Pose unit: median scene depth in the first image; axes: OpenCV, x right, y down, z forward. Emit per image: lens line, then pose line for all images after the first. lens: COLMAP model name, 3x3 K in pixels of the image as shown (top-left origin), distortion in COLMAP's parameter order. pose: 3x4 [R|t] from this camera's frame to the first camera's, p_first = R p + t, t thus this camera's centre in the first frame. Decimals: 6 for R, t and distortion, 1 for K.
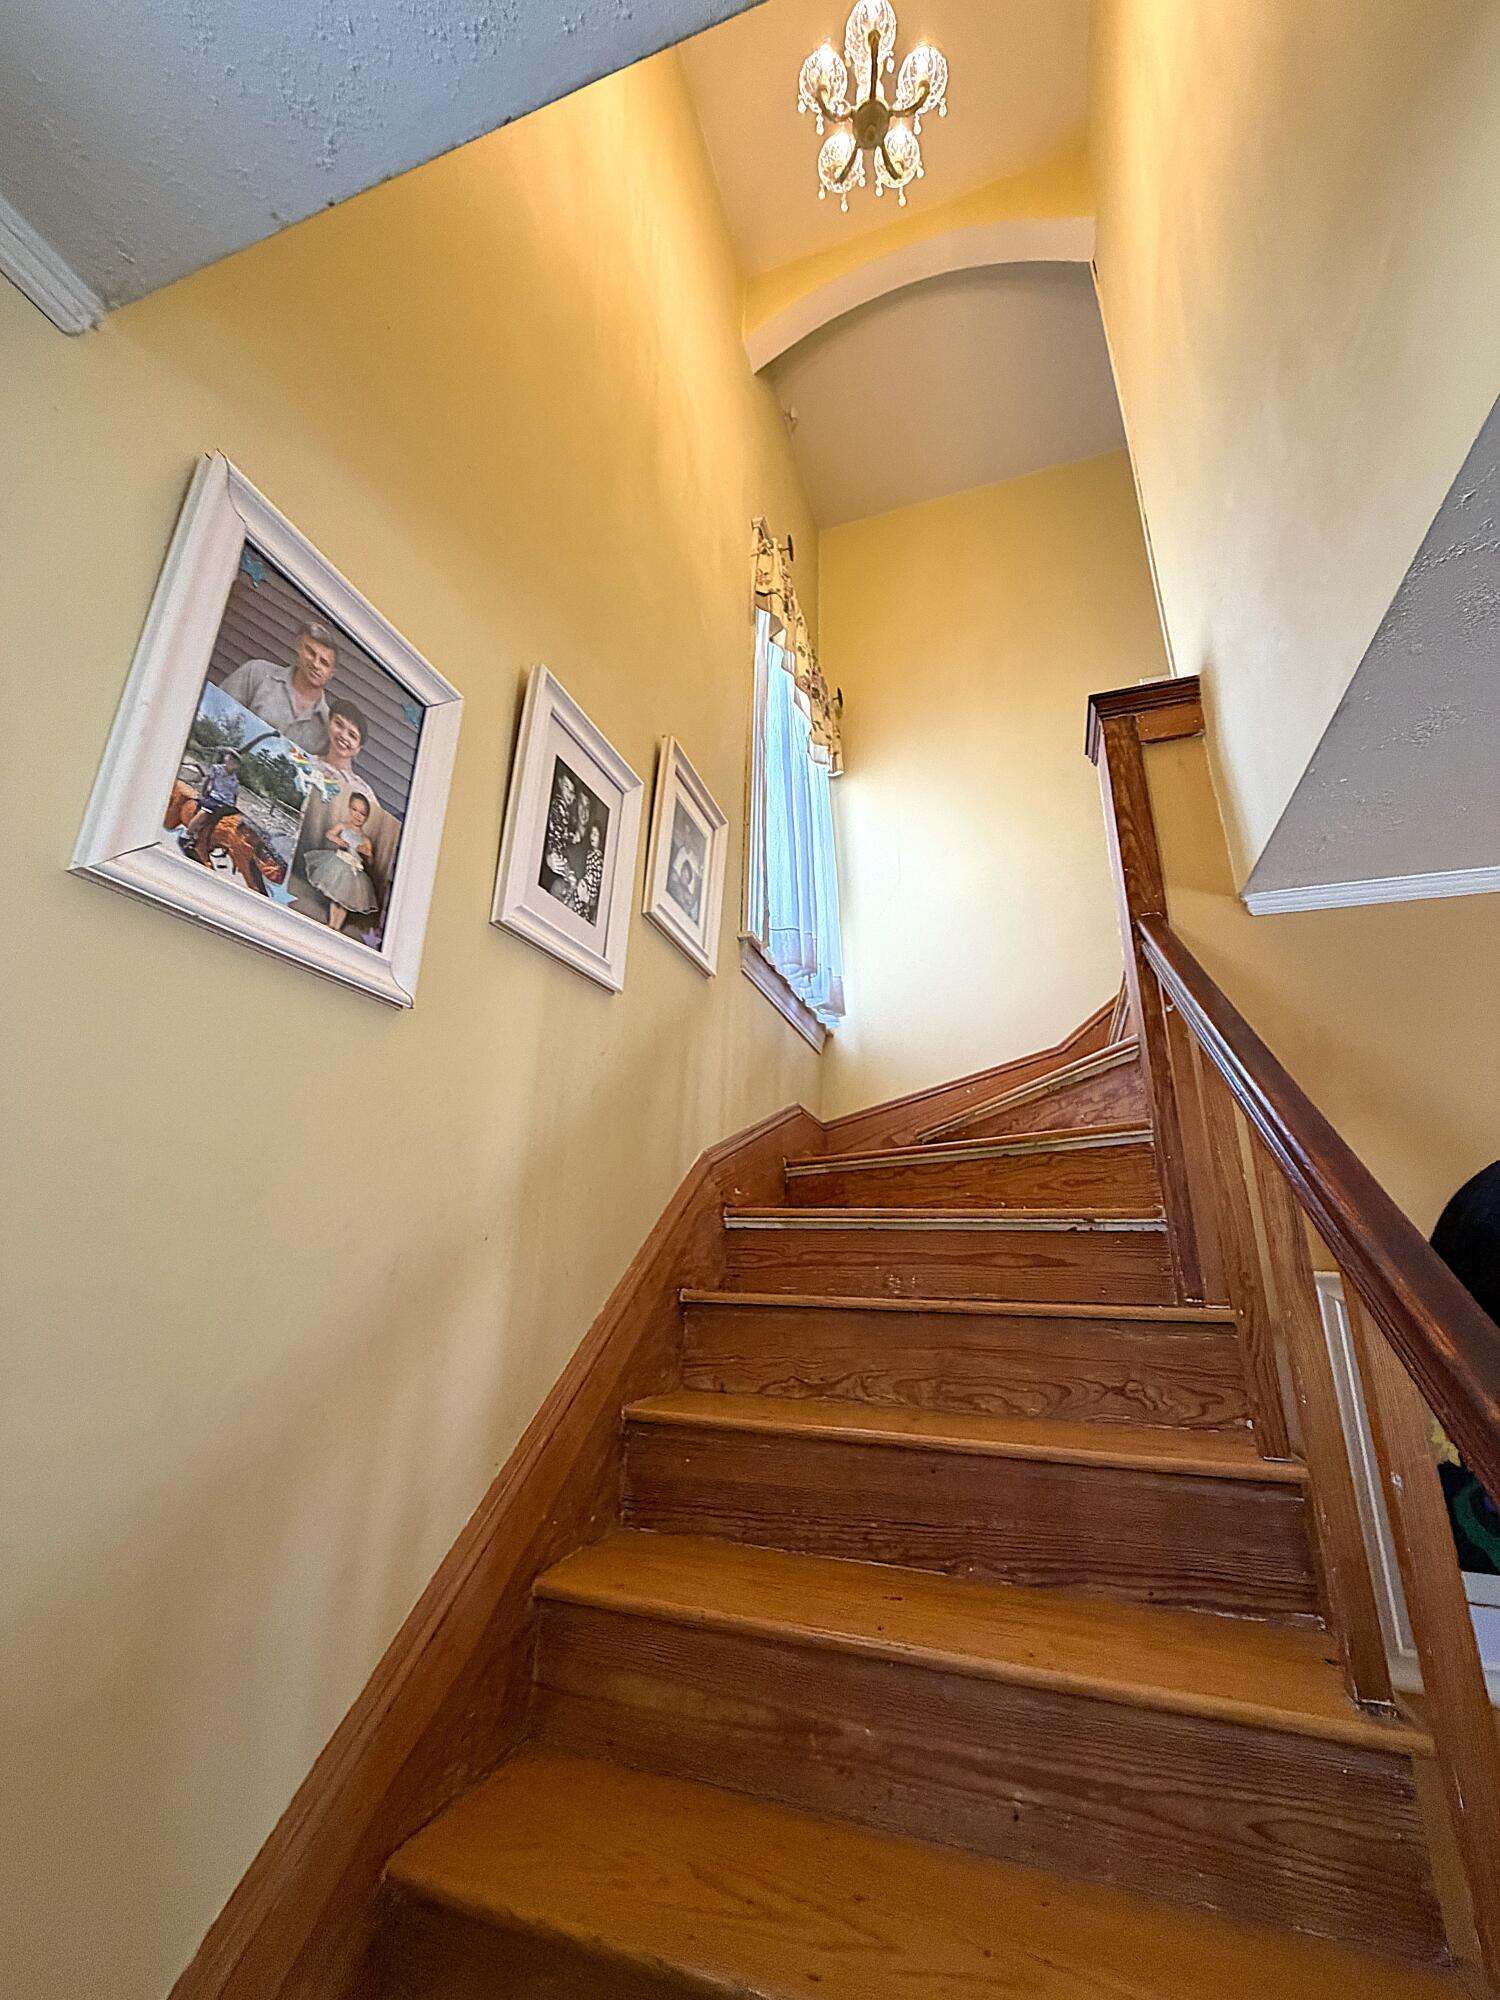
lens RADIAL K [[802.2, 0, 754.9], [0, 802.2, 995.1], [0, 0, 1]] dist [-0.000256, 0.000219]
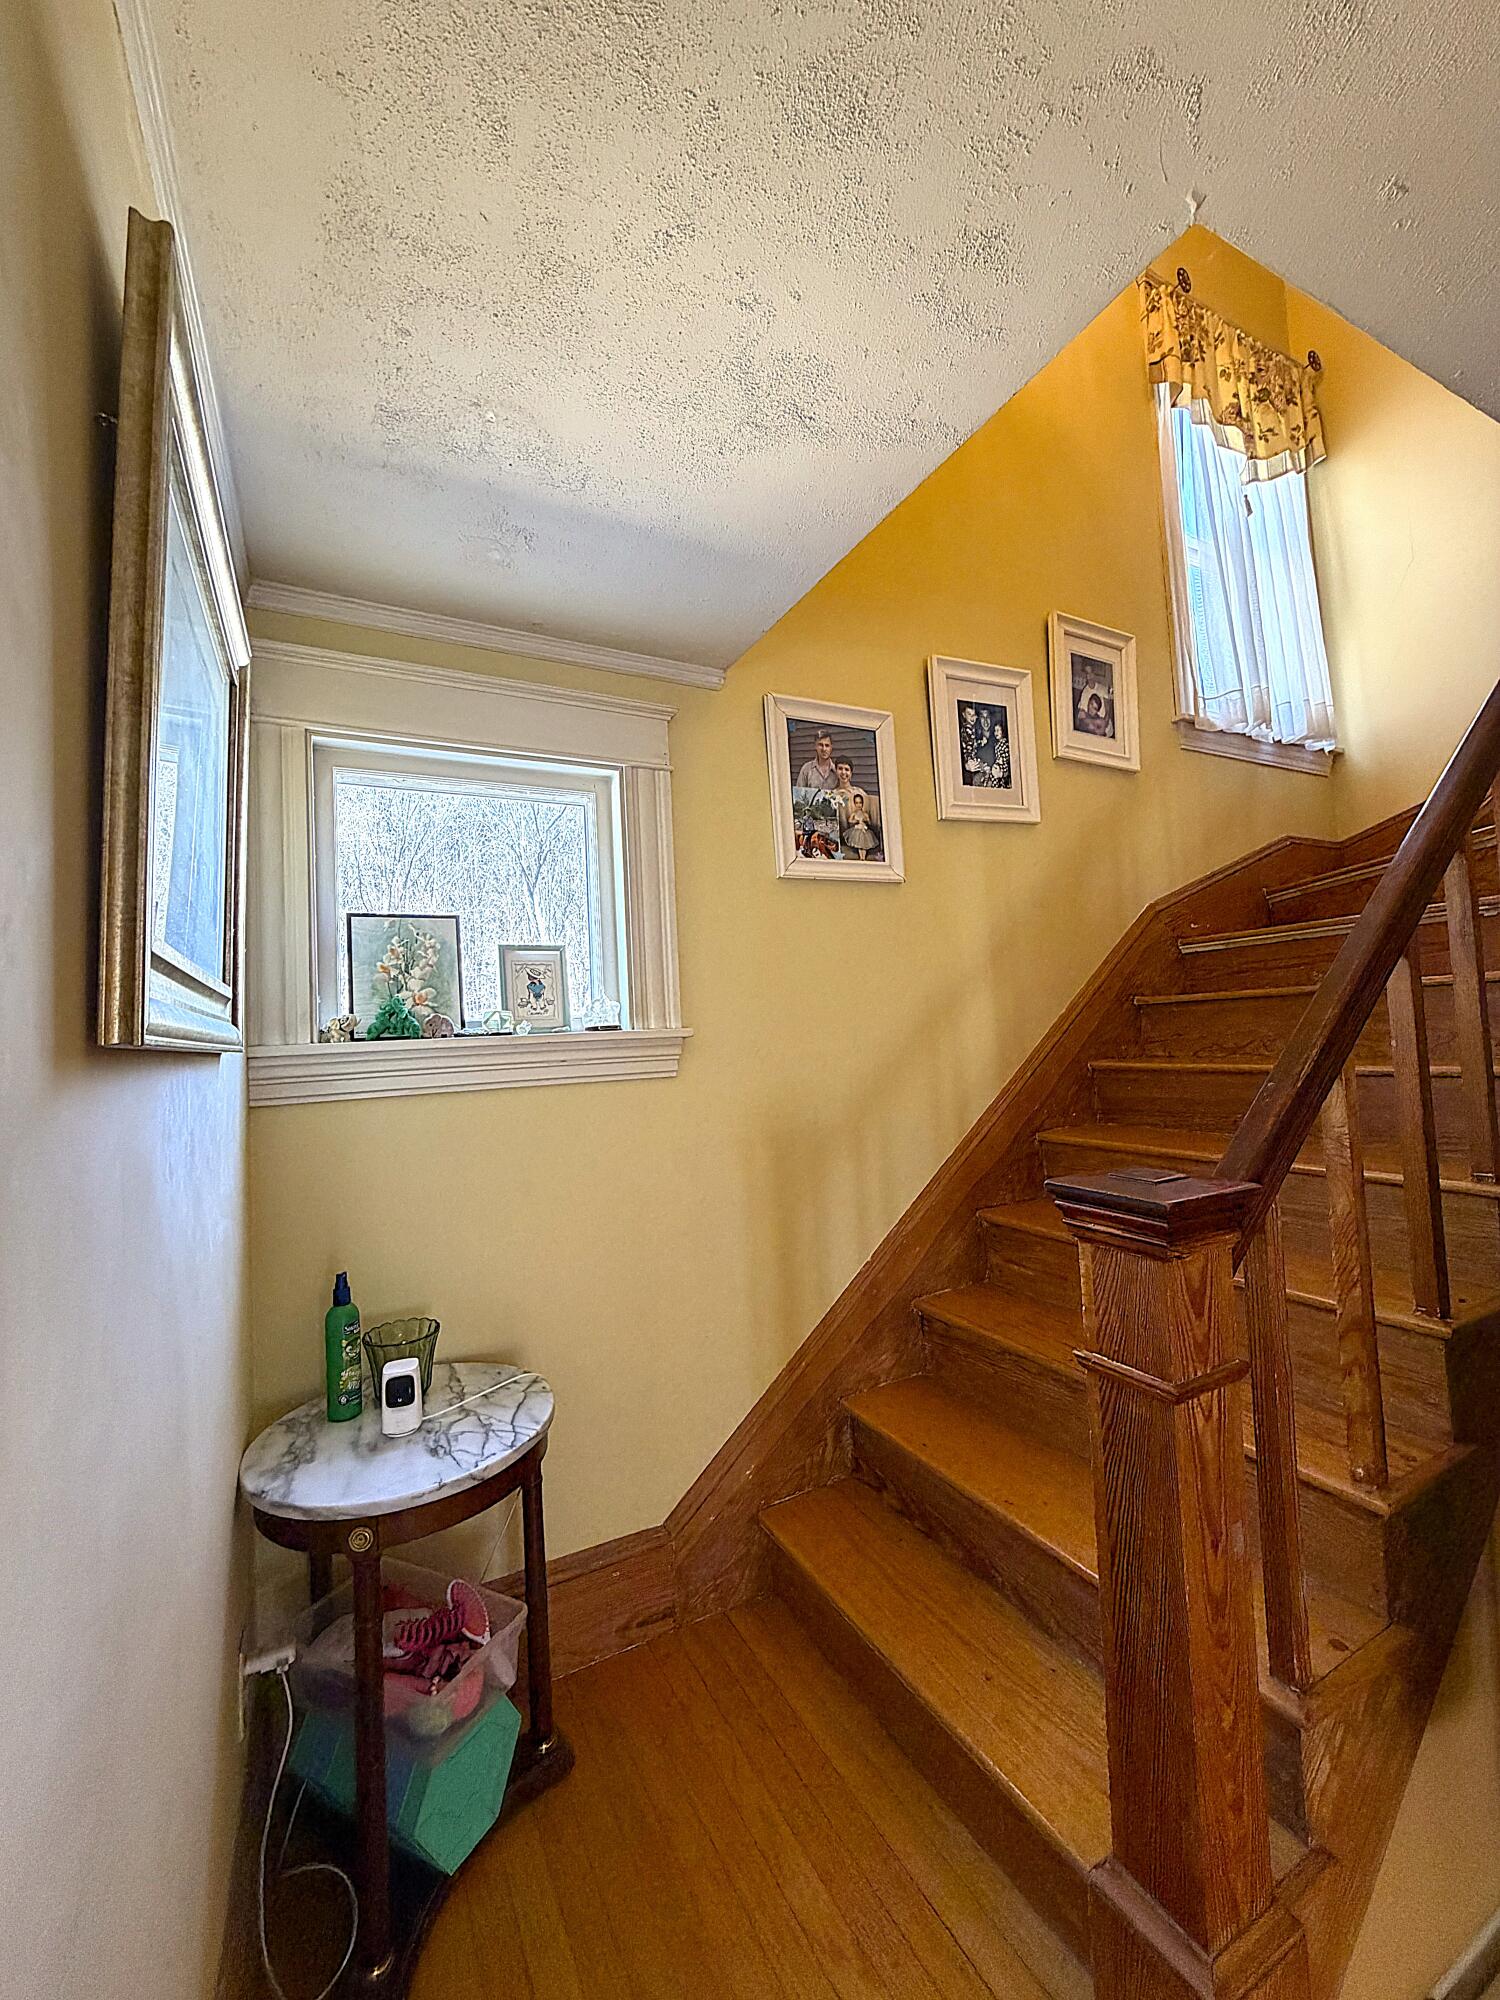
lens RADIAL K [[802.2, 0, 749.4], [0, 802.2, 983.3], [0, 0, 1]] dist [-0.000256, 0.000219]
pose [[0.712450, -0.111367, -0.692829, 0.739851], [0.299659, 0.941060, 0.156878, -0.191413], [0.634522, -0.319381, 0.703831, -0.872870]]
